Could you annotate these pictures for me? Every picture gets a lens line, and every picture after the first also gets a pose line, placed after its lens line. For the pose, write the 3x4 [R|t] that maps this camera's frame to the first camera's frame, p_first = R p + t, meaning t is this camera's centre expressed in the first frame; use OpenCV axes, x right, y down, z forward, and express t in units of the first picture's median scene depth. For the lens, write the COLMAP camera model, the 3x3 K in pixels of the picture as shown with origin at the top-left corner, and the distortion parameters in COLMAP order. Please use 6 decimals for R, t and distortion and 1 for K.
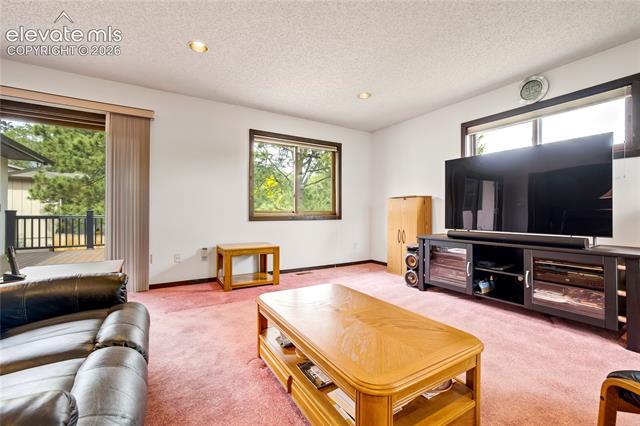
lens RADIAL K [[279.0, 0, 320.8], [0, 279.0, 211.9], [0, 0, 1]] dist [-0.039600, 0.022239]
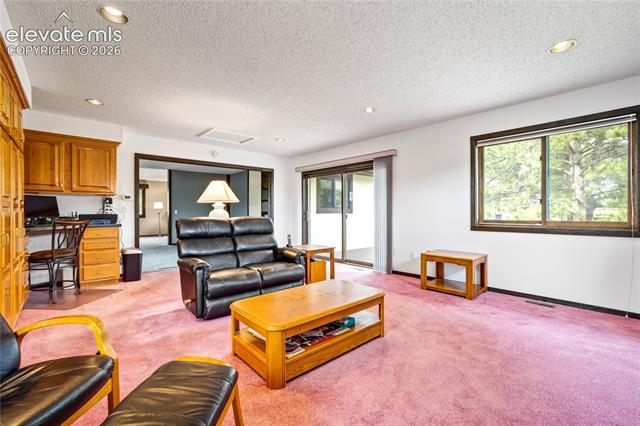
lens RADIAL K [[279.0, 0, 320.8], [0, 279.0, 211.9], [0, 0, 1]] dist [-0.039600, 0.022239]
pose [[0.197411, -0.003048, -0.980316, 0.635756], [0.000508, 0.999995, -0.003006, -0.031993], [0.980321, 0.000095, 0.197412, 0.299902]]
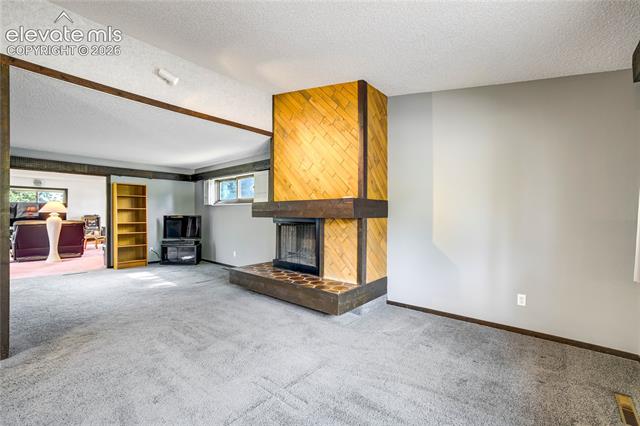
lens RADIAL K [[279.0, 0, 320.8], [0, 279.0, 211.9], [0, 0, 1]] dist [-0.039600, 0.022239]
pose [[-0.305981, 0.000153, 0.952038, -2.754512], [-0.002565, 0.999996, -0.000985, -0.080080], [-0.952034, -0.002743, -0.305979, -0.995978]]
